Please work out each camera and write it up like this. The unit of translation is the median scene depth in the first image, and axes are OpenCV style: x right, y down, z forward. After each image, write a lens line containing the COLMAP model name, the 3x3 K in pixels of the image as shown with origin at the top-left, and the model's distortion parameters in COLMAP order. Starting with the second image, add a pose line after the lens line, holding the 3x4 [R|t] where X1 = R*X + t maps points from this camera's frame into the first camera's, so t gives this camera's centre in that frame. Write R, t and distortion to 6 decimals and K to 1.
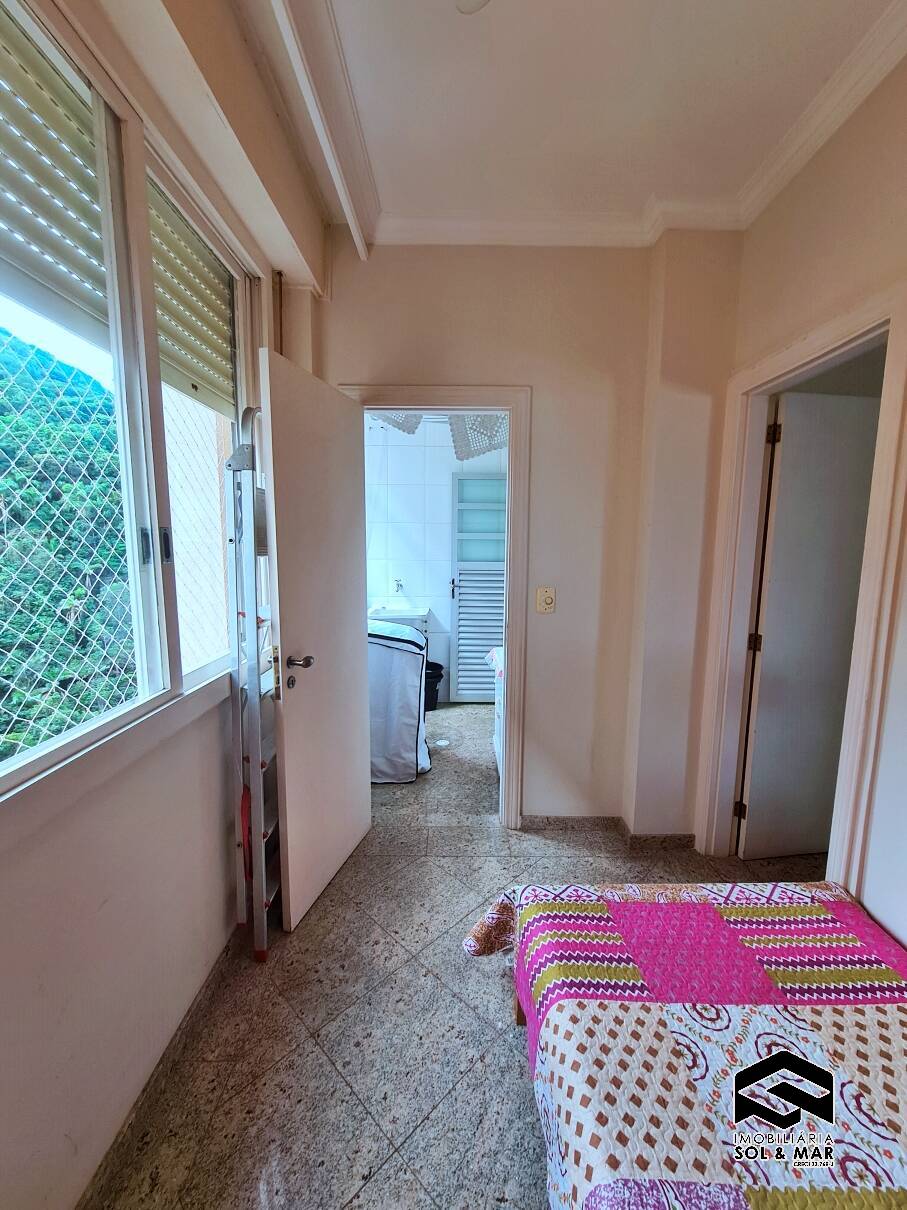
lens RADIAL K [[494.5, 0, 456.5], [0, 494.5, 609.1], [0, 0, 1]] dist [0.000328, 0.000376]
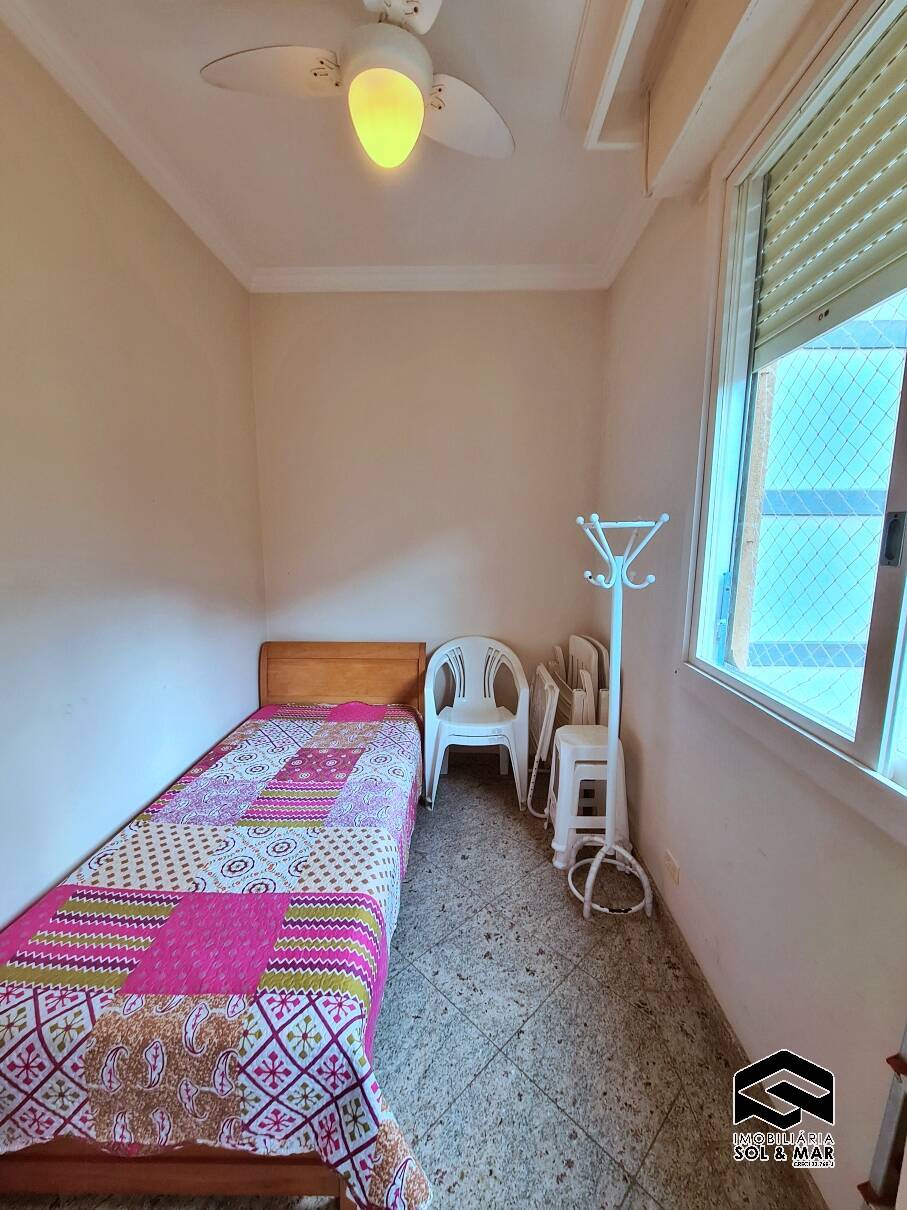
lens RADIAL K [[494.5, 0, 456.5], [0, 494.5, 609.1], [0, 0, 1]] dist [0.000328, 0.000376]
pose [[-0.999756, -0.013863, 0.017191, -0.019348], [-0.008345, 0.957846, 0.287160, -0.202908], [-0.020447, 0.286946, -0.957728, 1.510878]]
